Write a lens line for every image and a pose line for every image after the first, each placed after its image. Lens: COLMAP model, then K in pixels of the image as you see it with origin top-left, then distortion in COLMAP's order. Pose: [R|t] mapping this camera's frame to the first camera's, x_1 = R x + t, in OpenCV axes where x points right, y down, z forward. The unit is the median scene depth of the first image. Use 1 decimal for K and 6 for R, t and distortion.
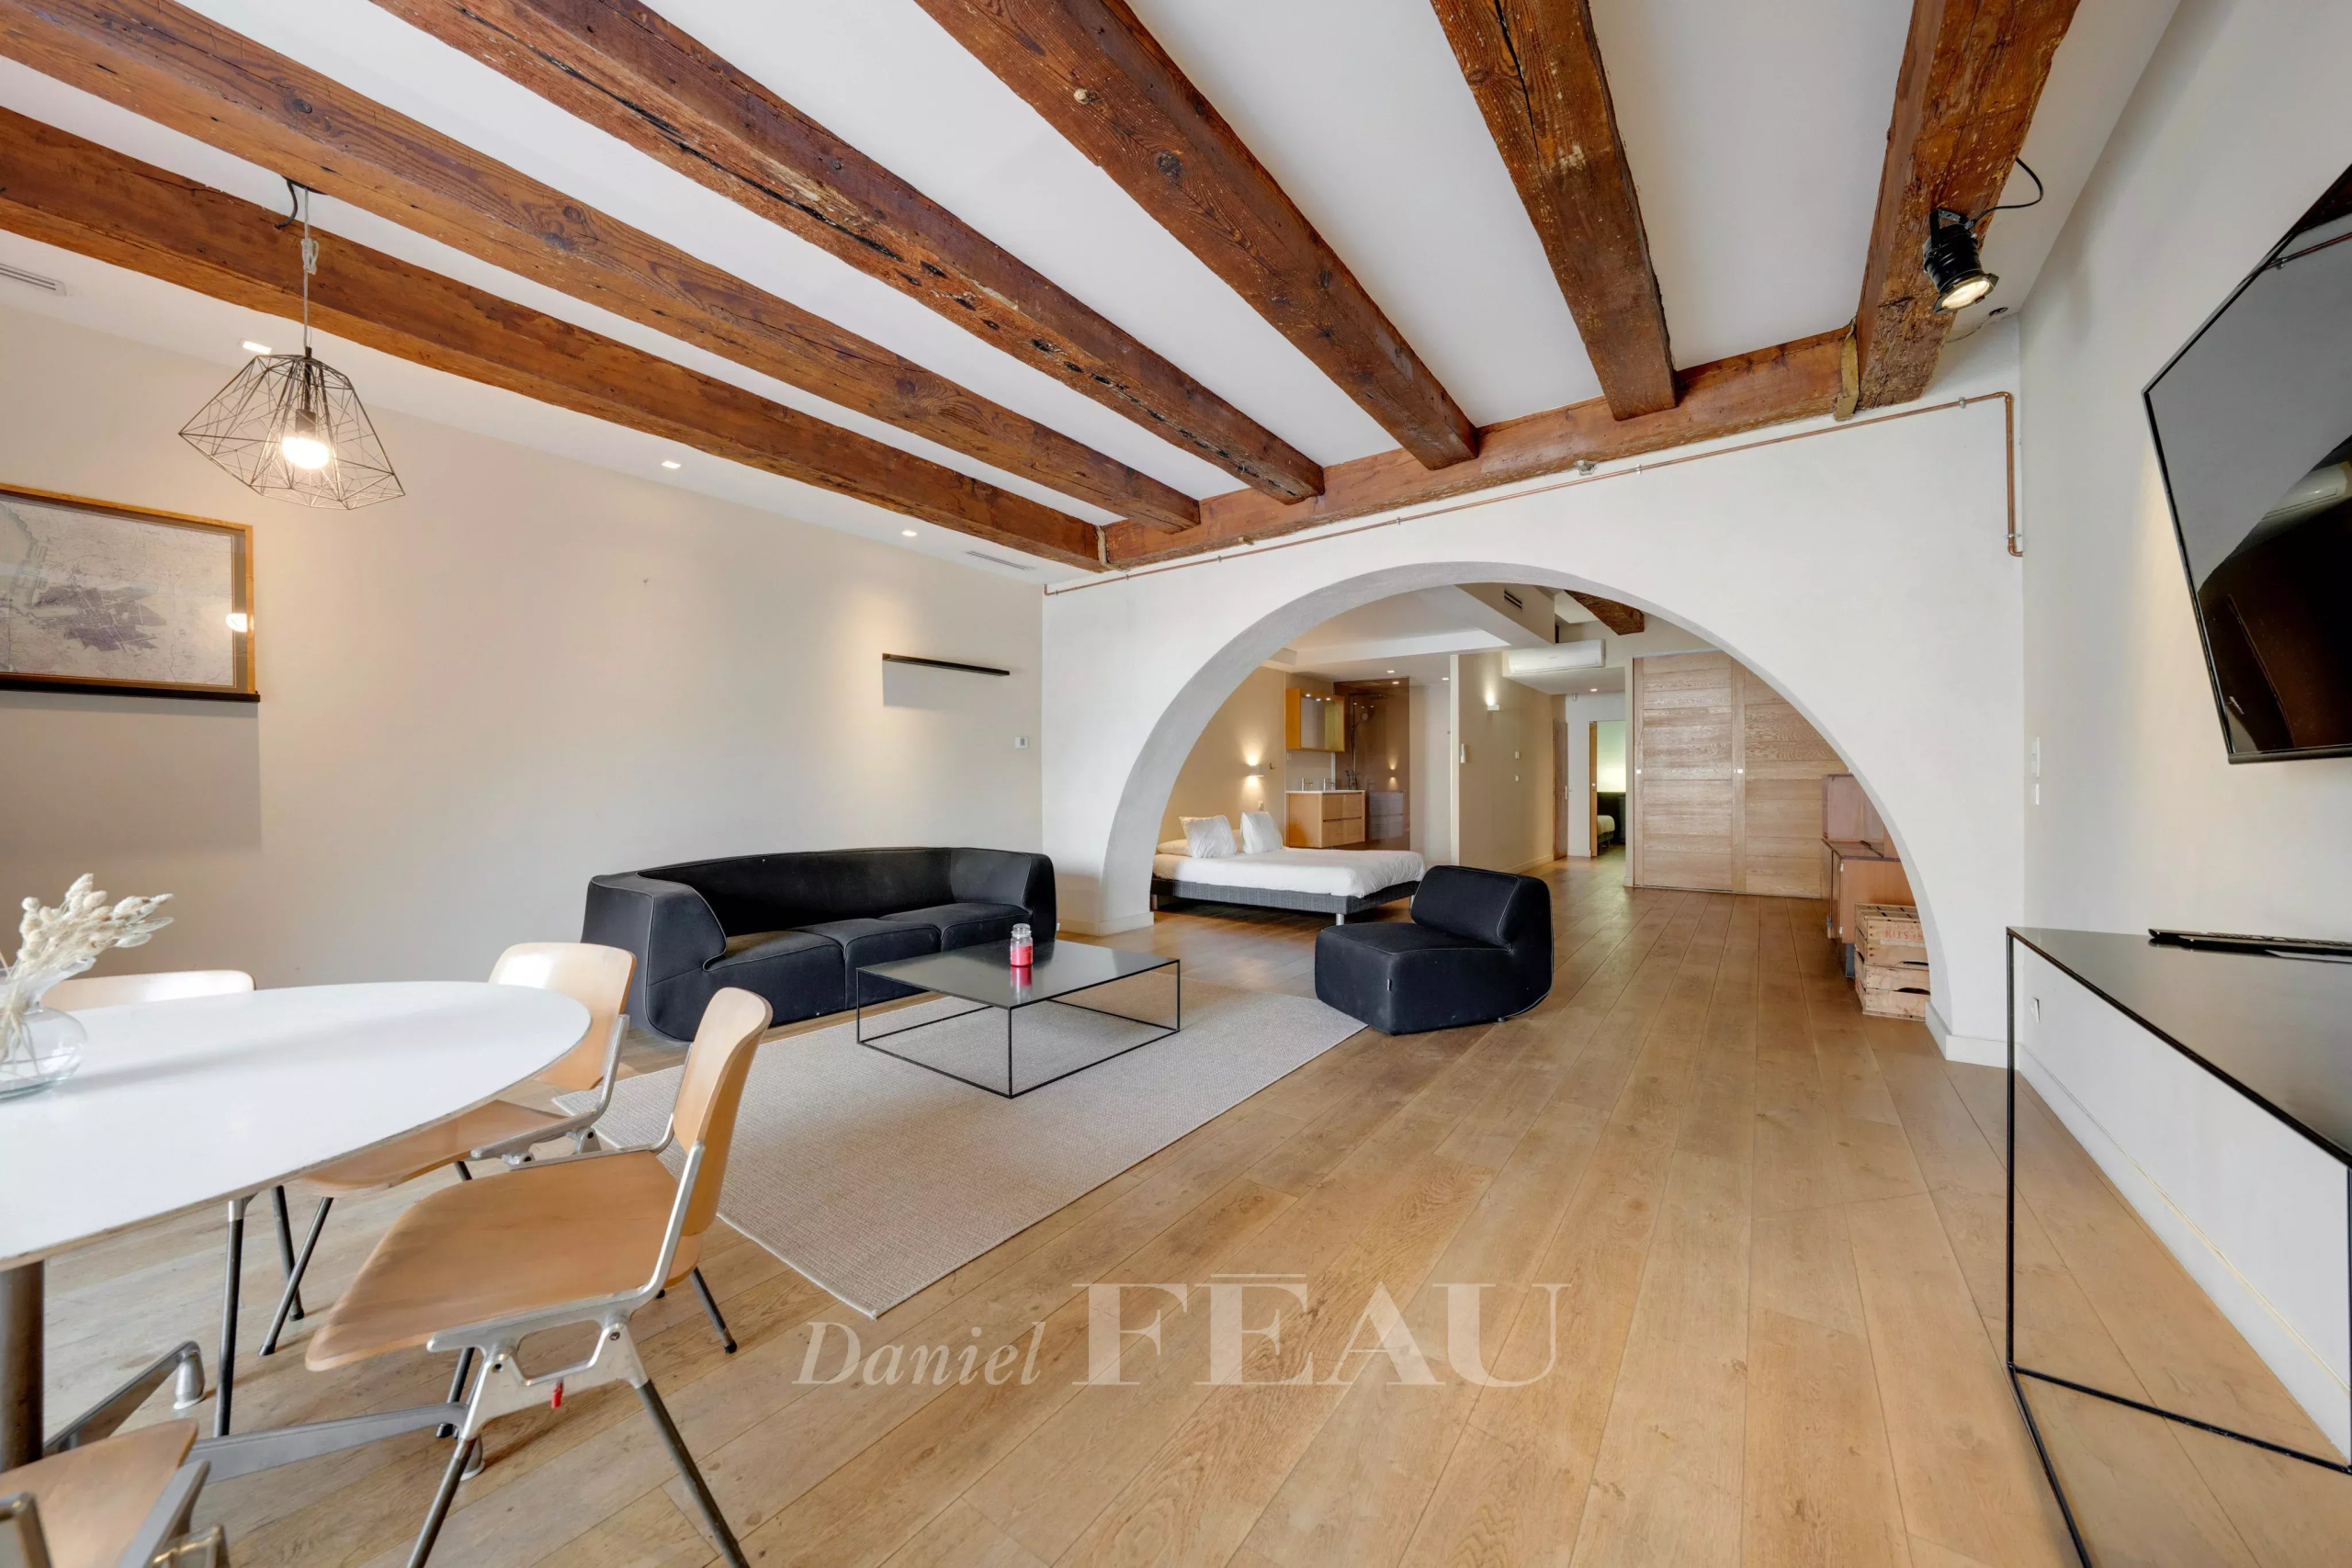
lens RADIAL K [[857.7, 0, 1166.0], [0, 857.7, 781.9], [0, 0, 1]] dist [-0.005197, 0.000278]
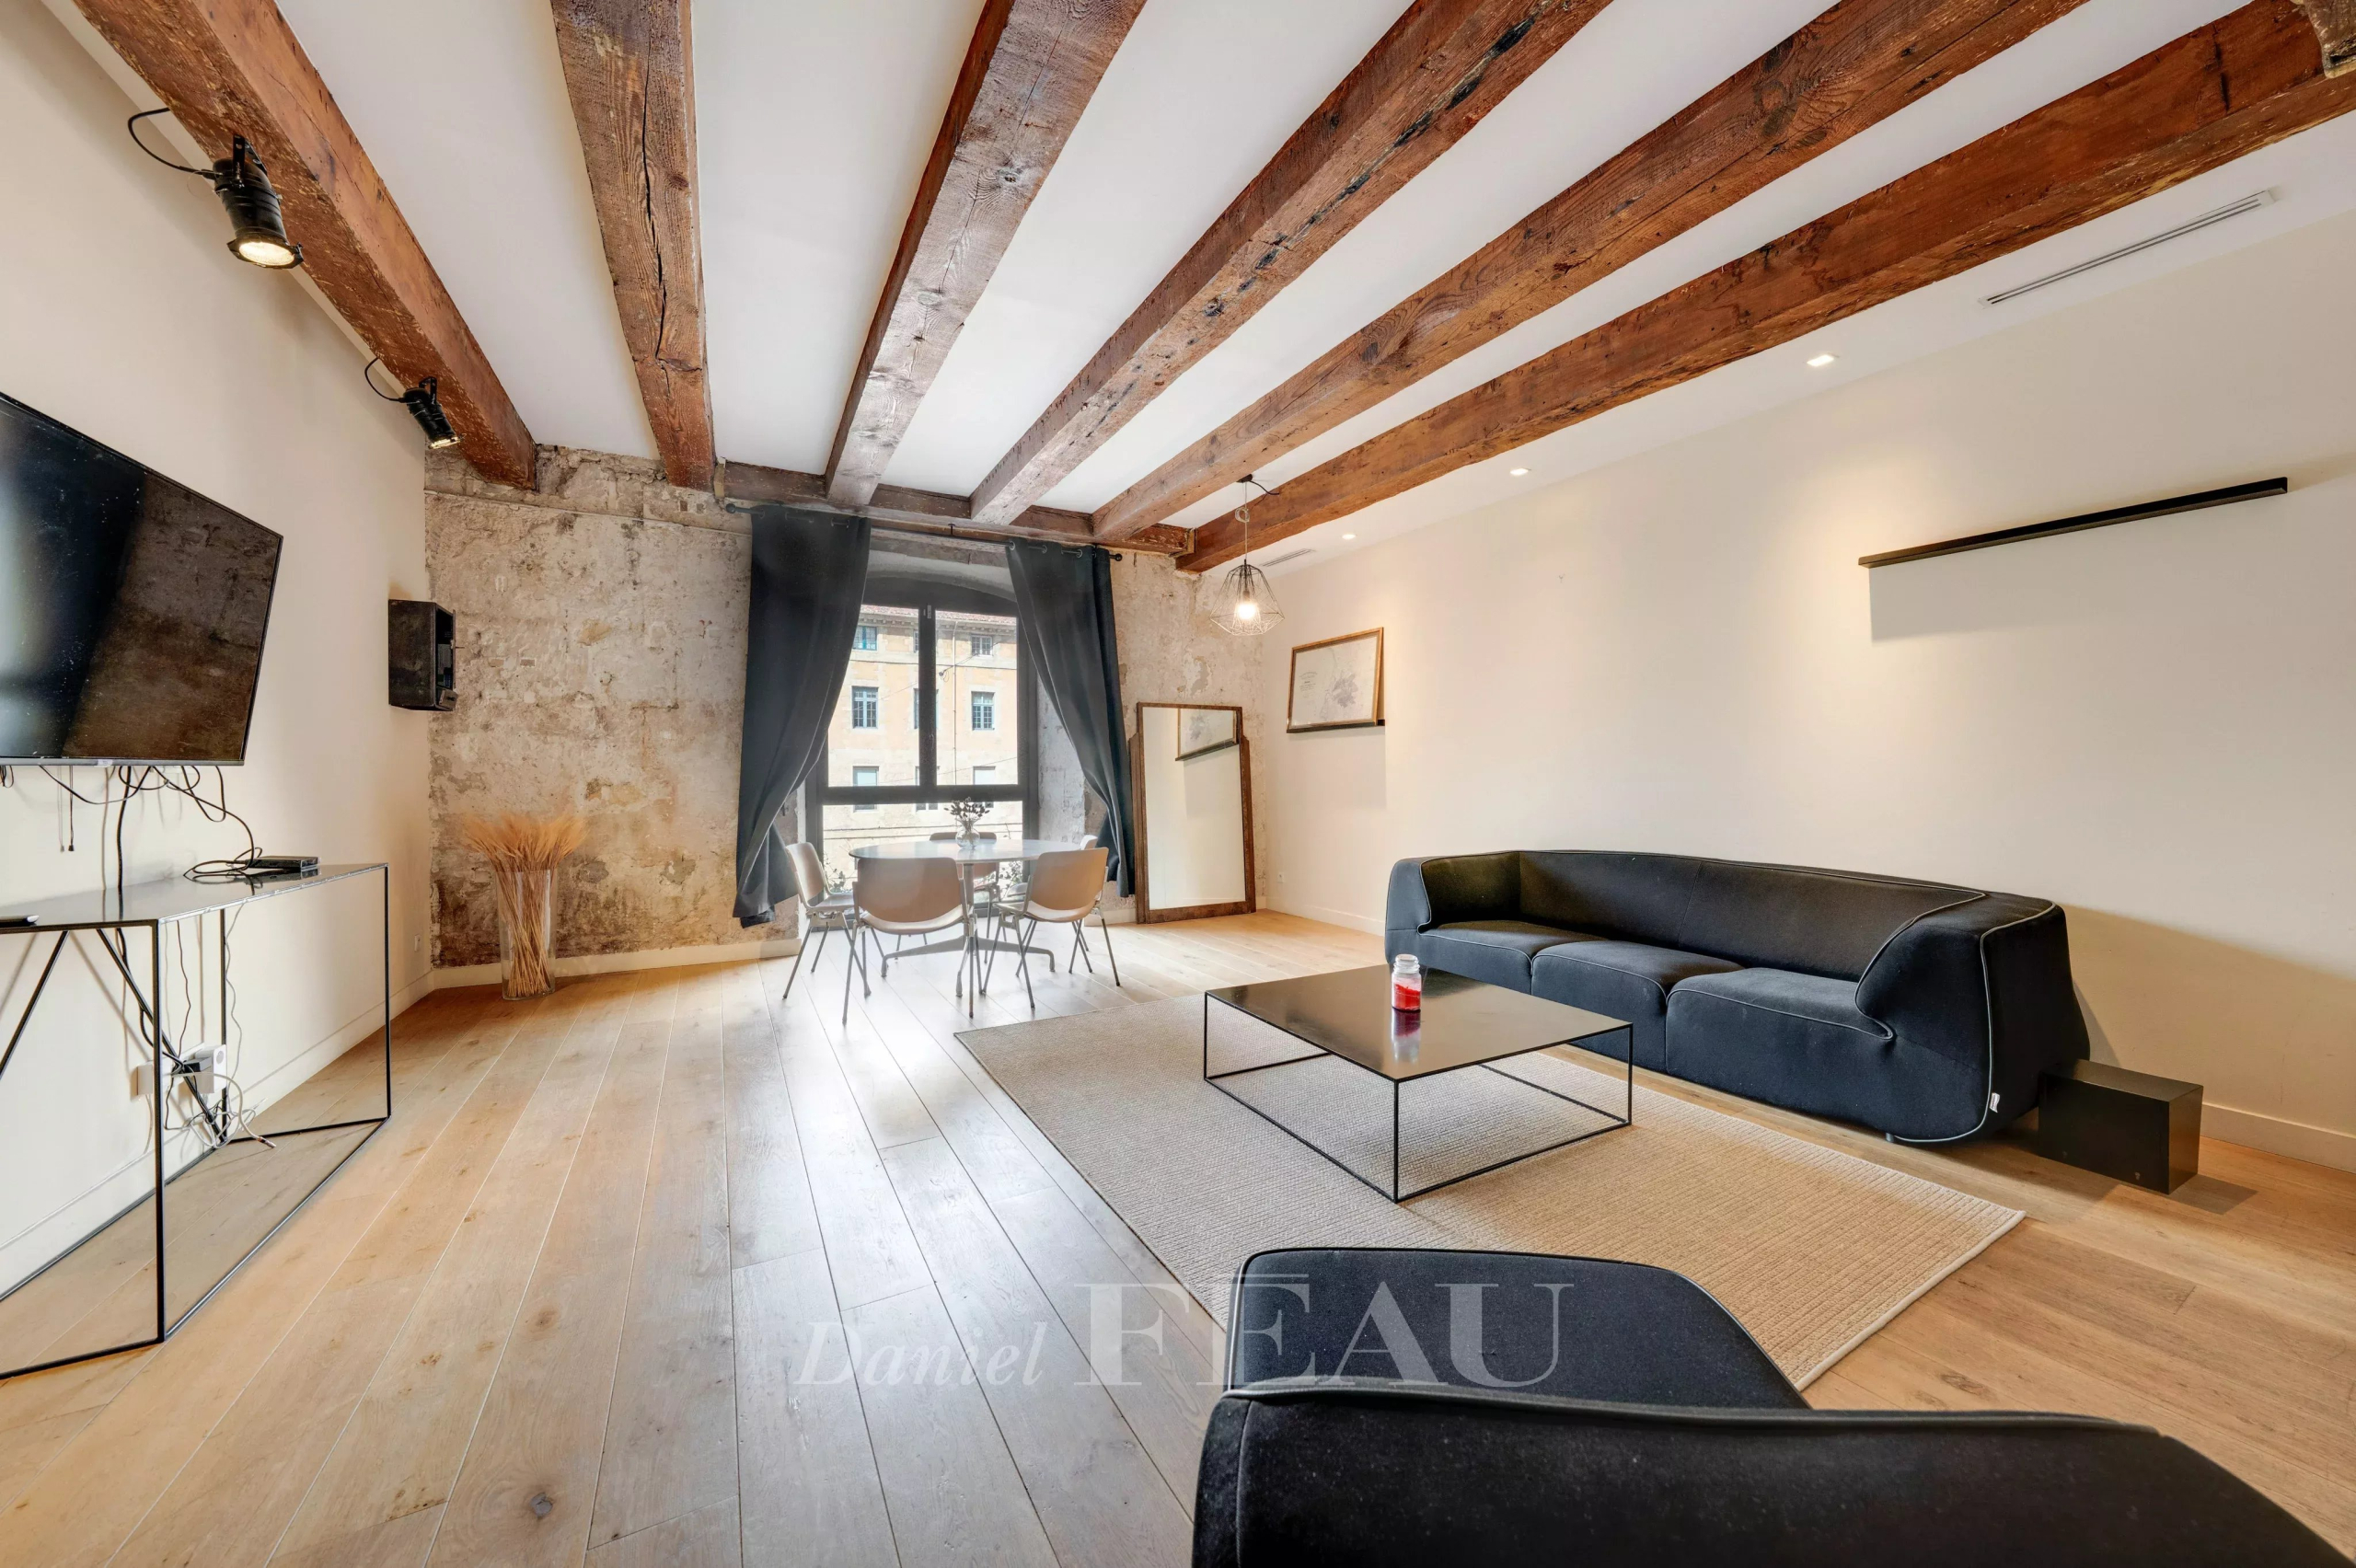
lens RADIAL K [[859.2, 0, 1167.9], [0, 859.2, 781.9], [0, 0, 1]] dist [-0.005197, 0.000278]
pose [[-0.449550, 0.015643, -0.893118, 0.225321], [0.004130, 0.999872, 0.015435, -0.001423], [0.893246, 0.003250, -0.449557, 0.425688]]
